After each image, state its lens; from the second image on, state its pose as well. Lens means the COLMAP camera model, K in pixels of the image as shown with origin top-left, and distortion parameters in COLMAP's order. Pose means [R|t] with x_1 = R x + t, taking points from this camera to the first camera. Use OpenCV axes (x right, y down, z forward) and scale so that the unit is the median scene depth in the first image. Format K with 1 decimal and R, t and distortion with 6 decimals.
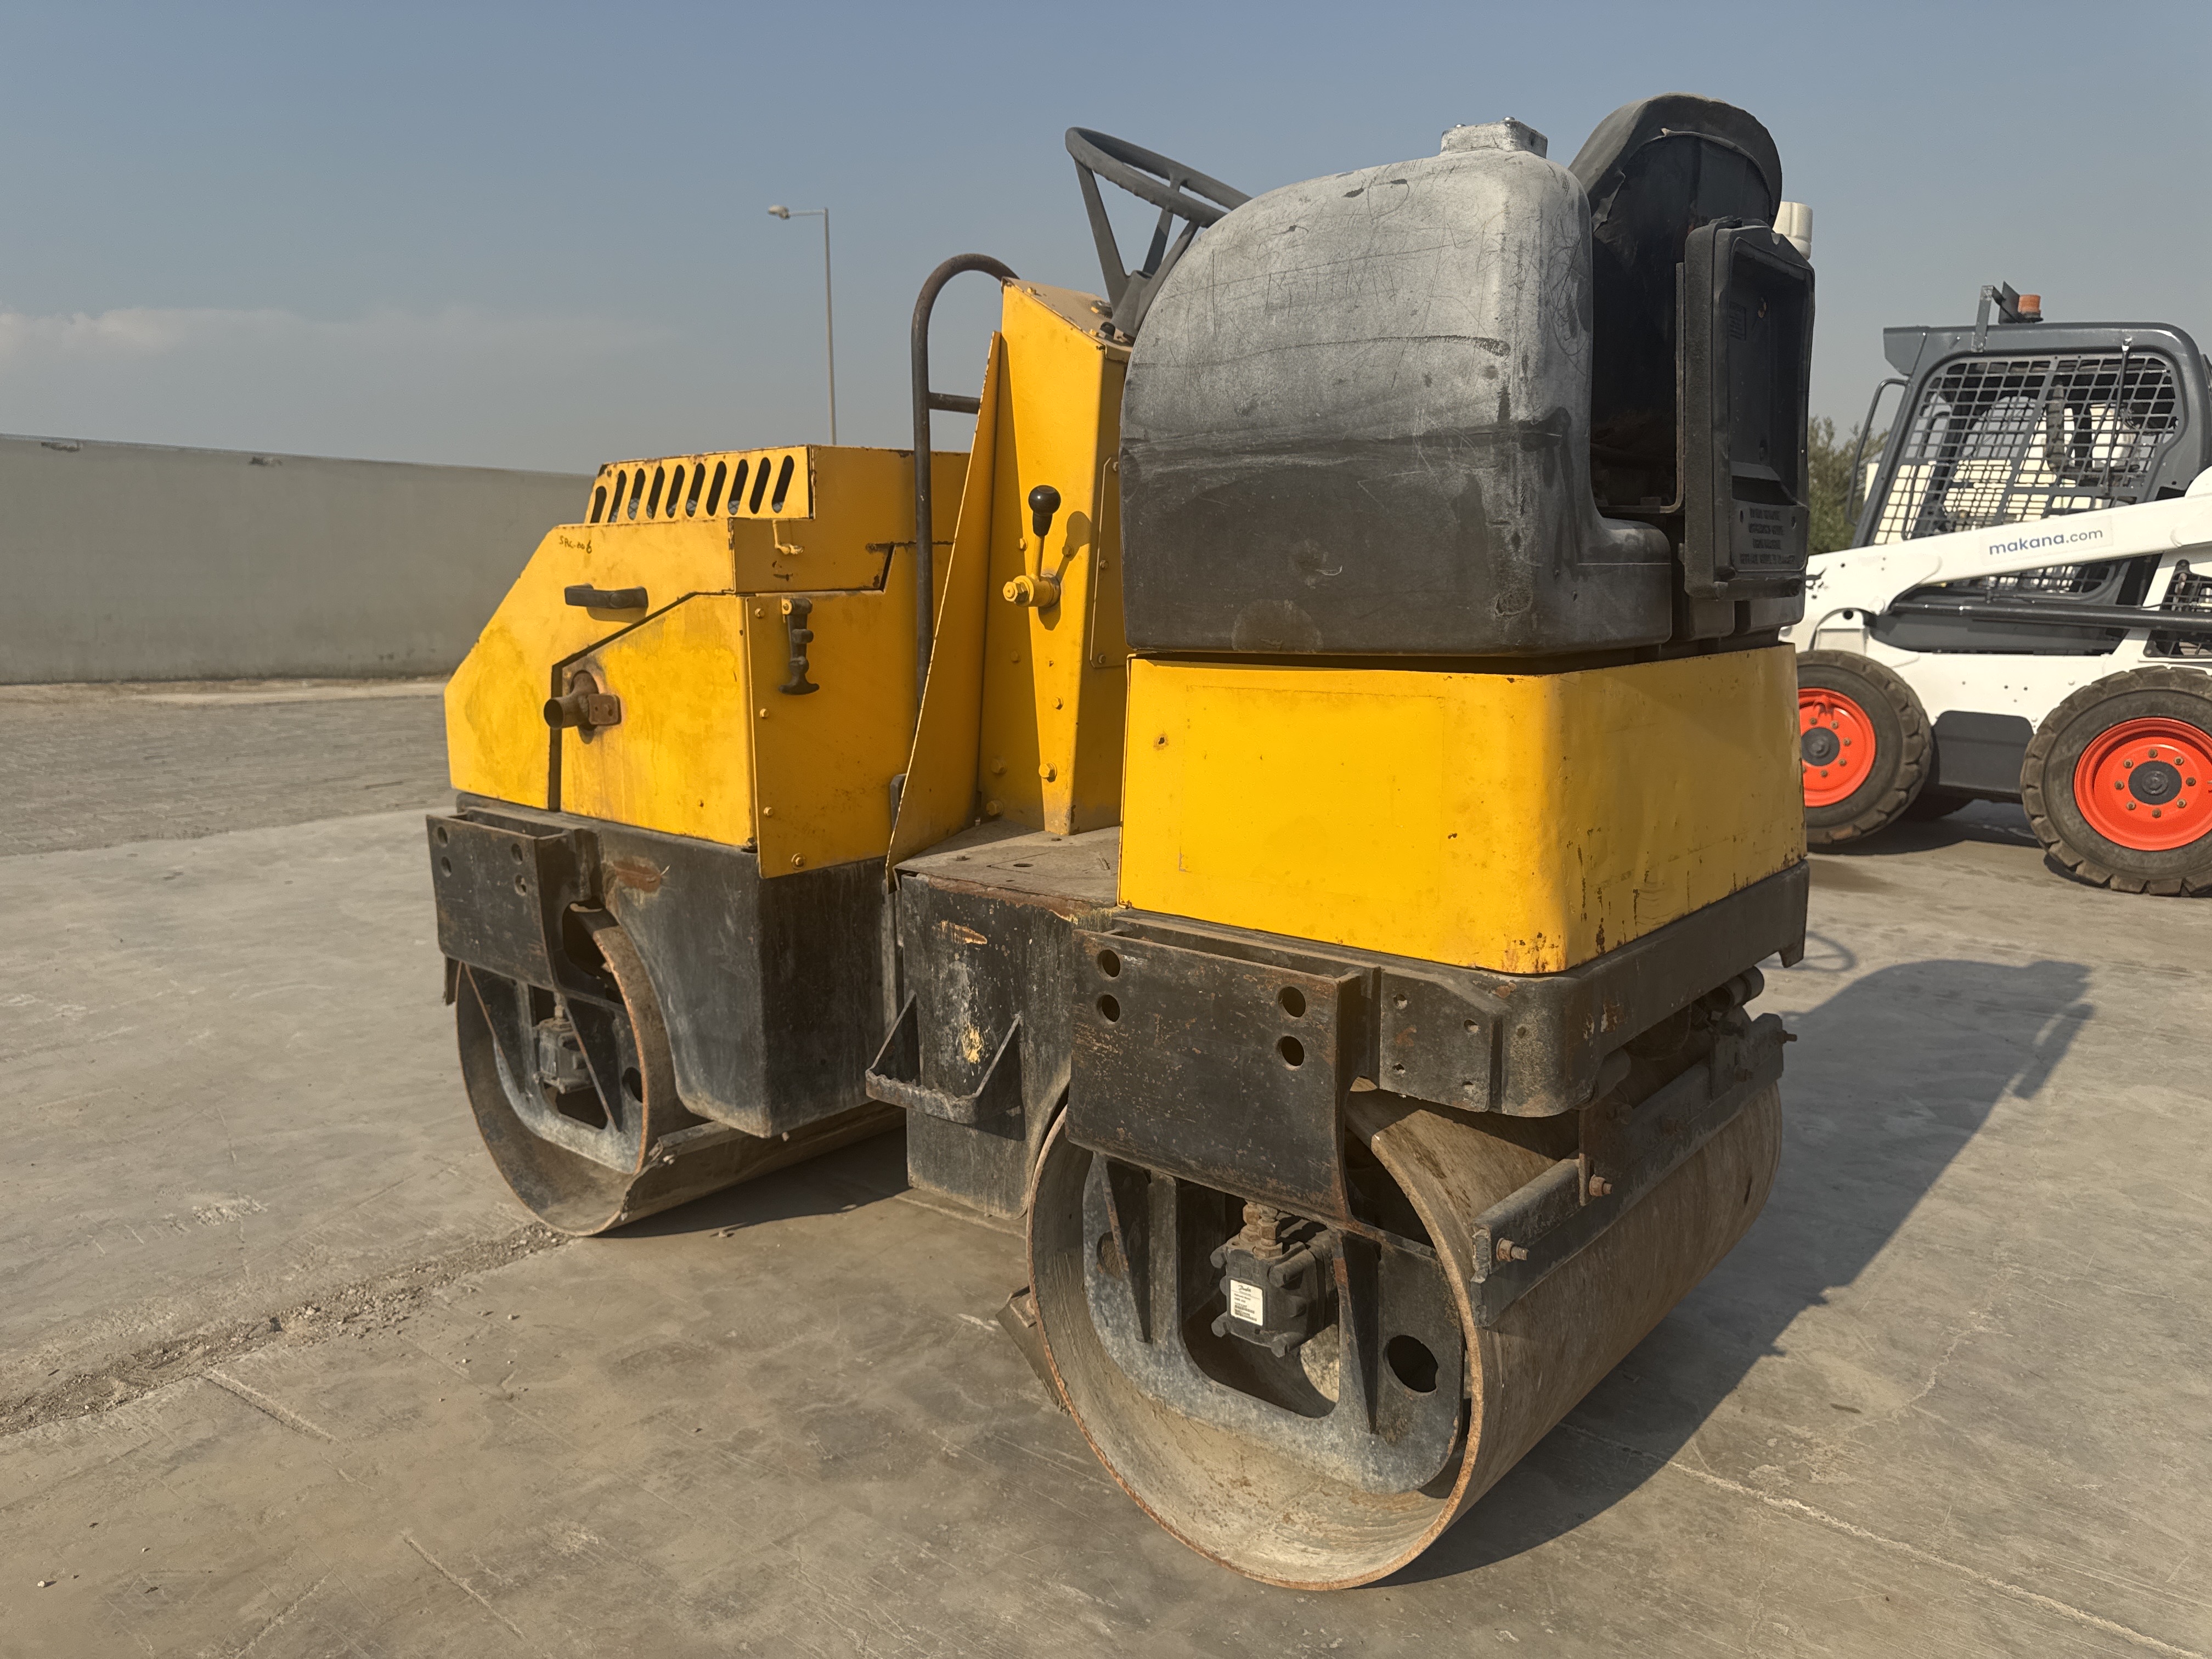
lens RADIAL K [[1586.5, 0, 1093.8], [0, 1586.5, 834.3], [0, 0, 1]] dist [0.020542, -0.031859]
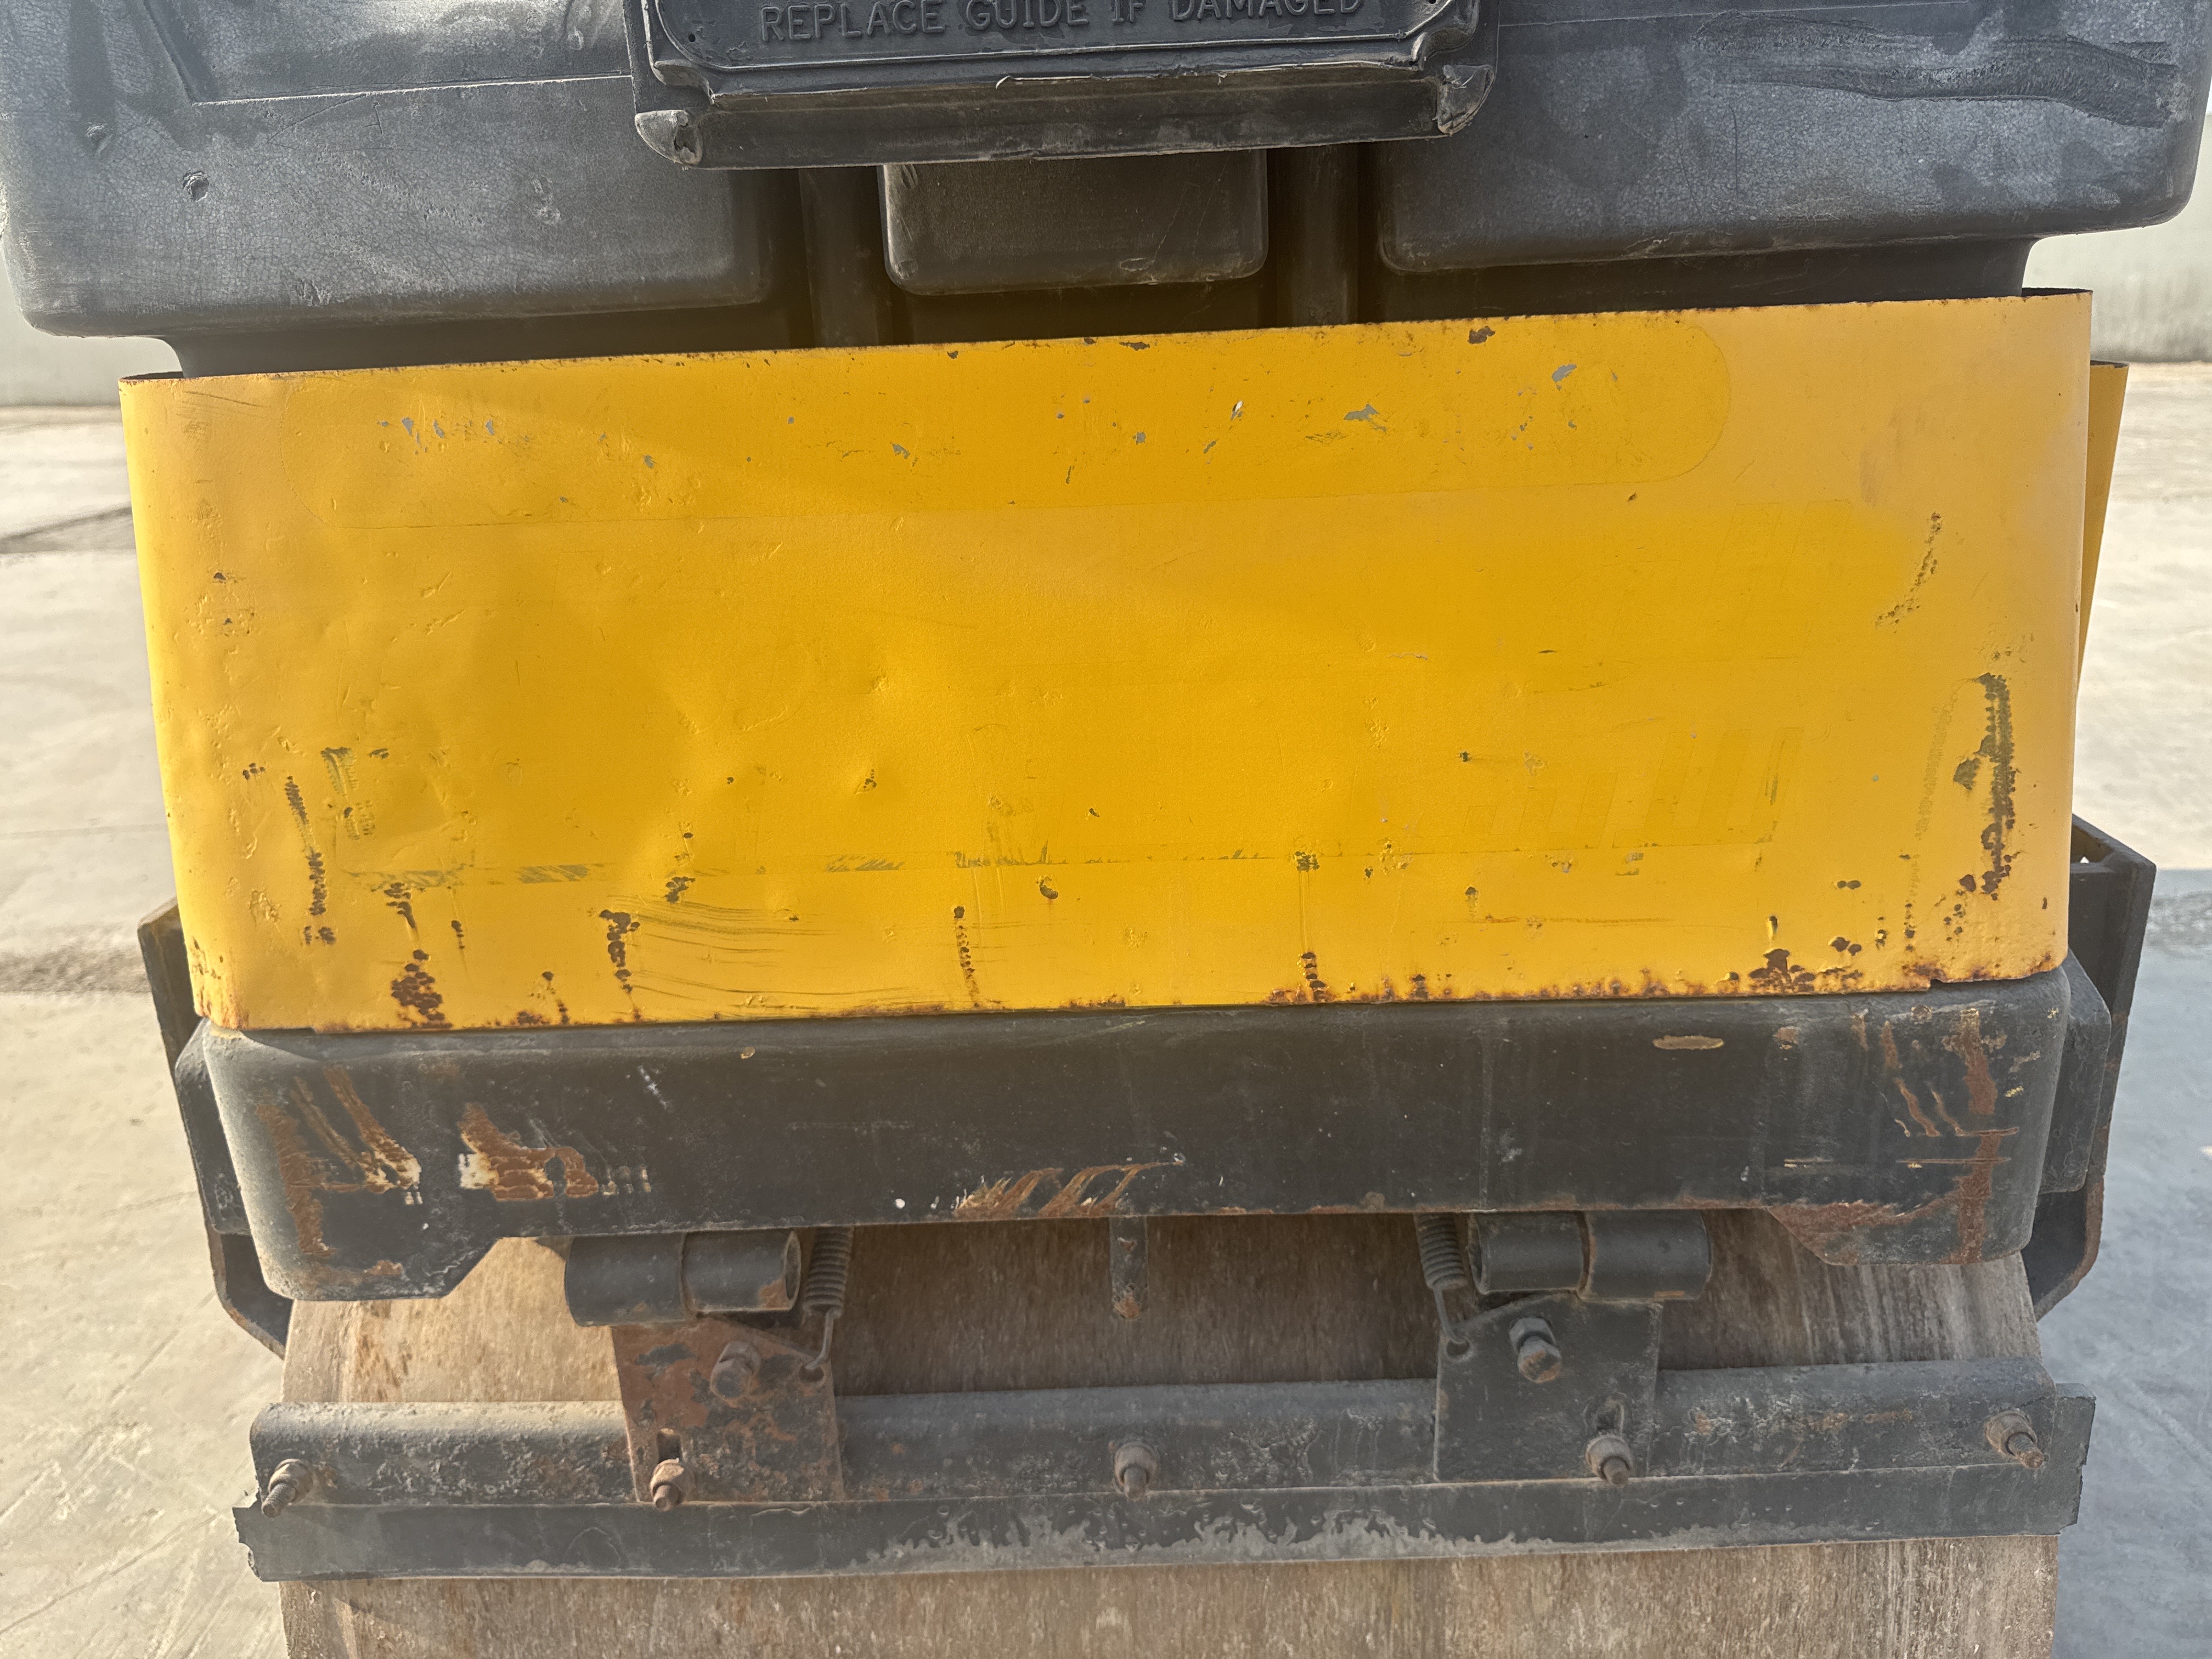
lens RADIAL K [[1586.5, 0, 1103.4], [0, 1586.5, 839.0], [0, 0, 1]] dist [0.020542, -0.031859]
pose [[0.614287, 0.234745, -0.753357, 0.800907], [-0.089861, 0.969325, 0.228767, -0.101191], [0.783949, -0.072832, 0.616538, 0.918049]]
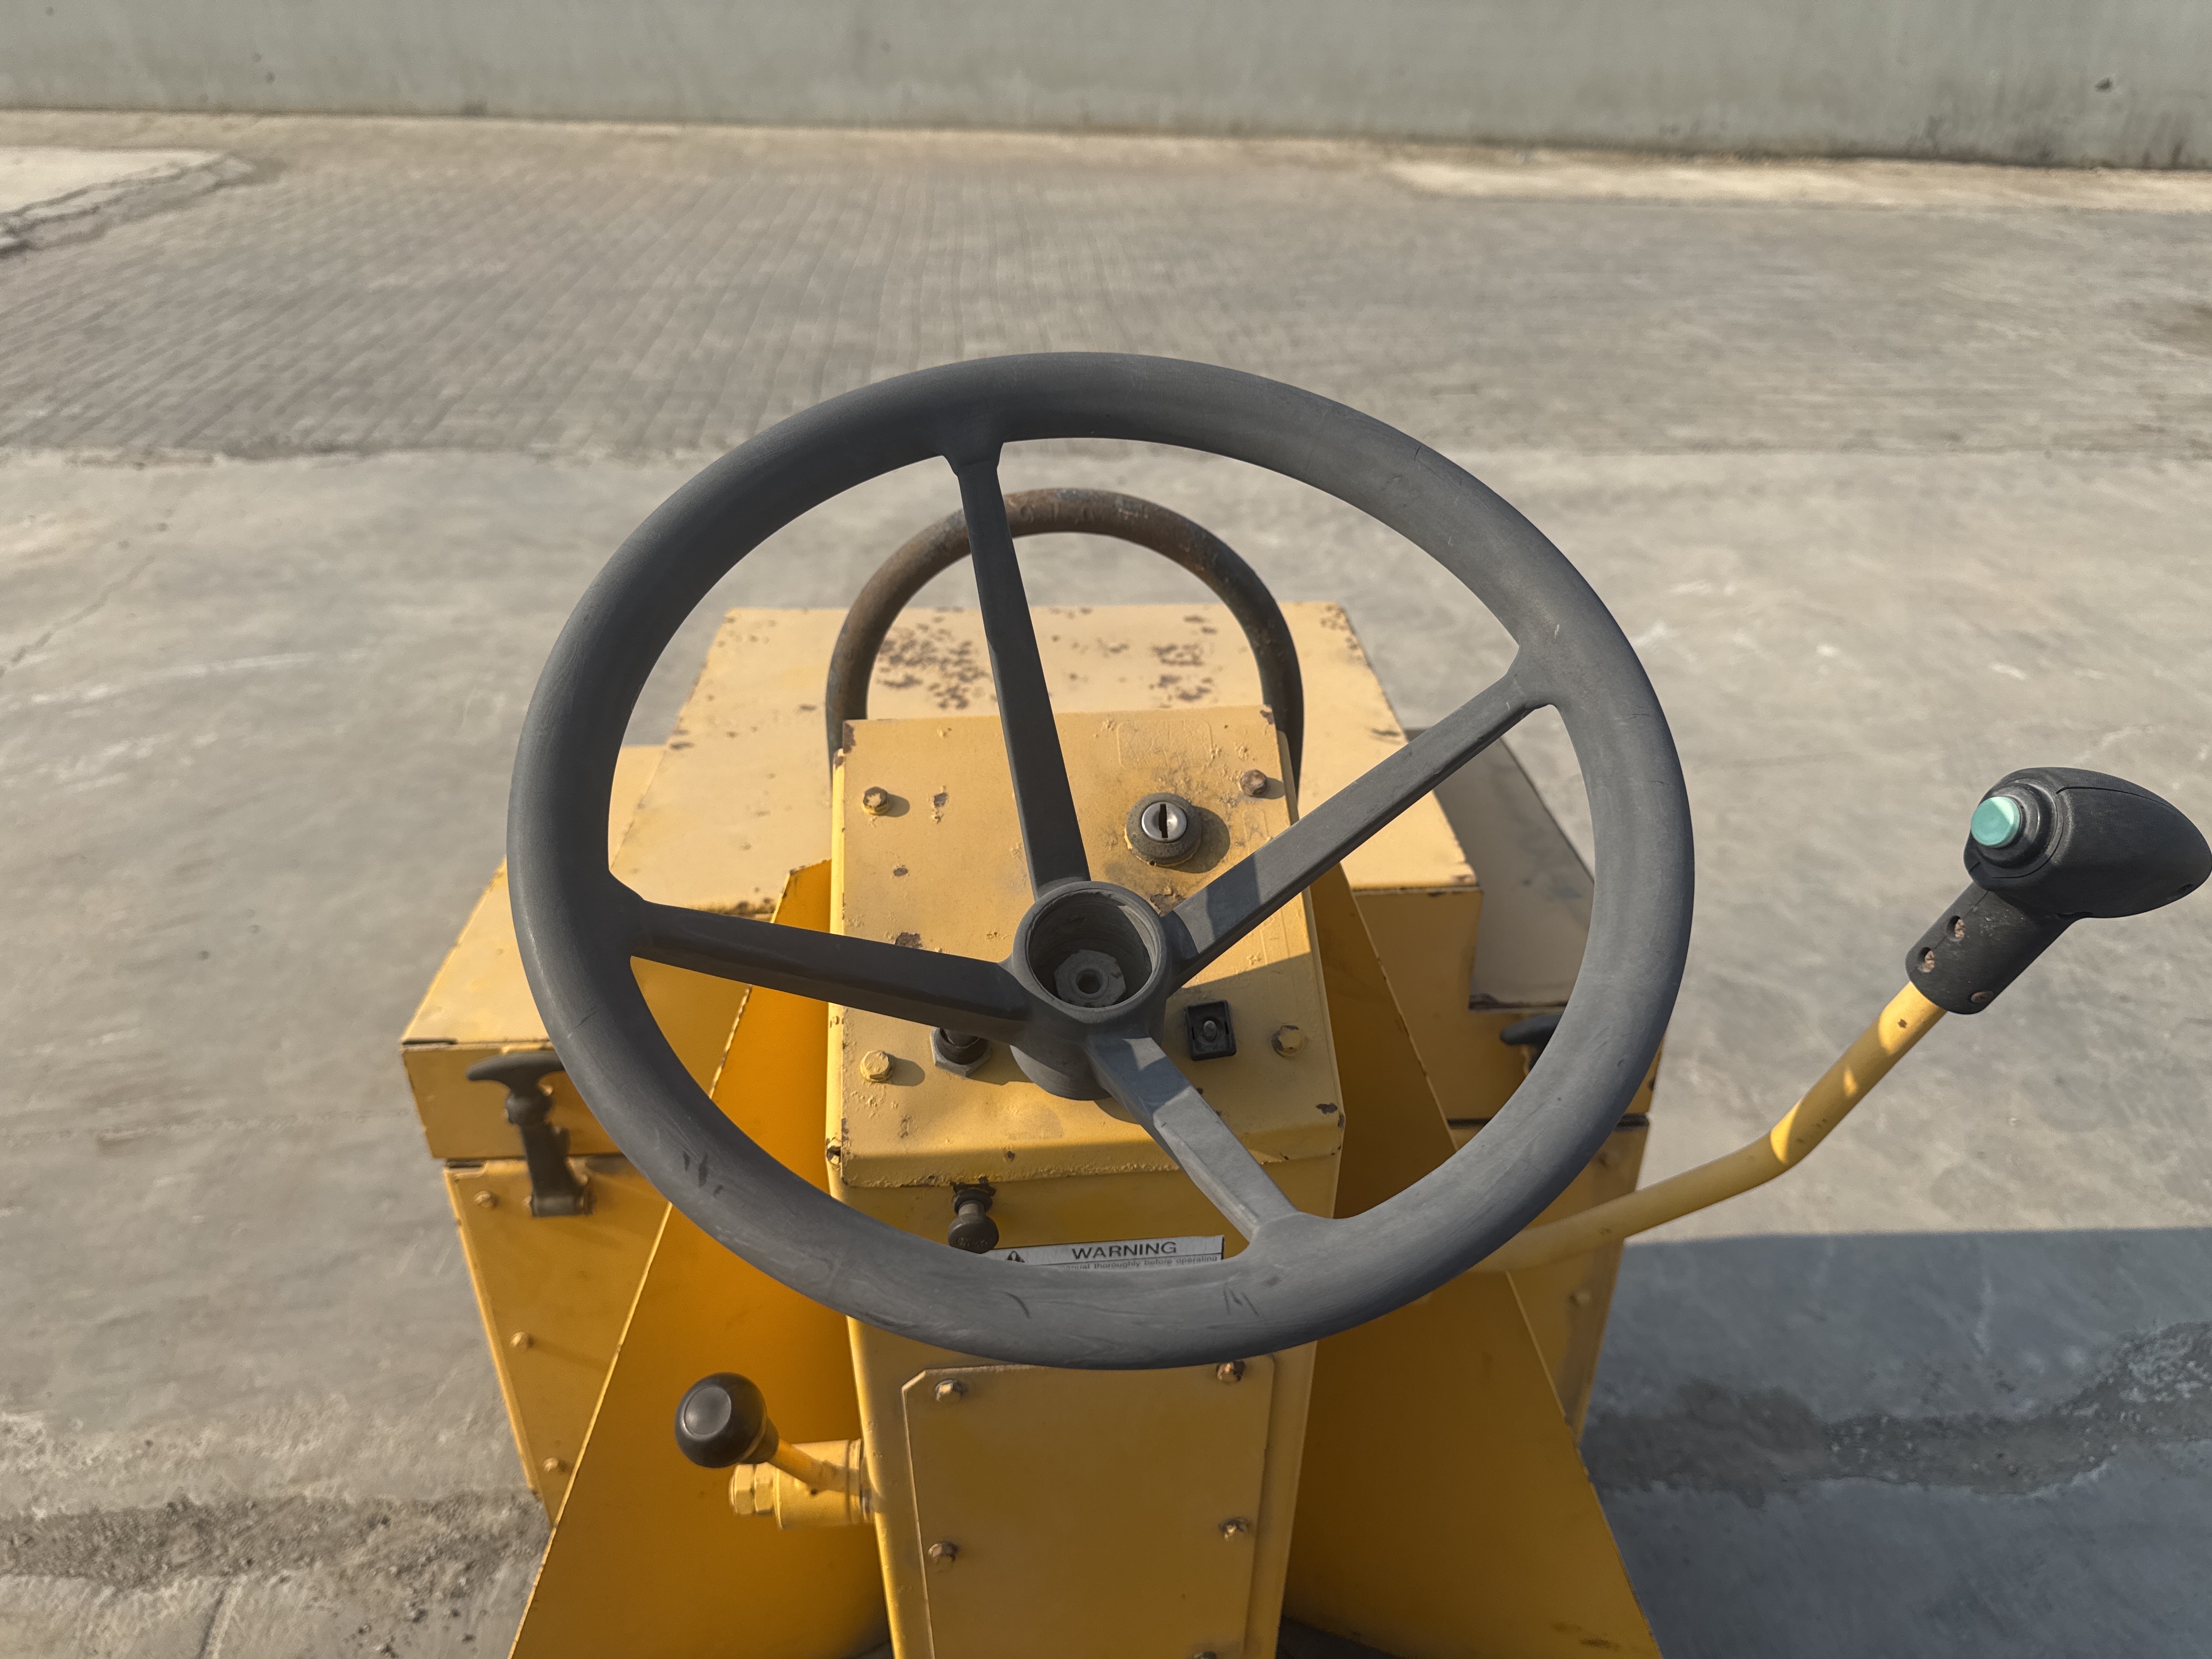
lens RADIAL K [[1586.5, 0, 1109.7], [0, 1586.5, 824.3], [0, 0, 1]] dist [0.020542, -0.031859]
pose [[0.697641, 0.364063, -0.617053, 0.288400], [-0.133439, 0.912225, 0.387349, -0.690379], [0.703911, -0.187892, 0.684986, 1.178067]]
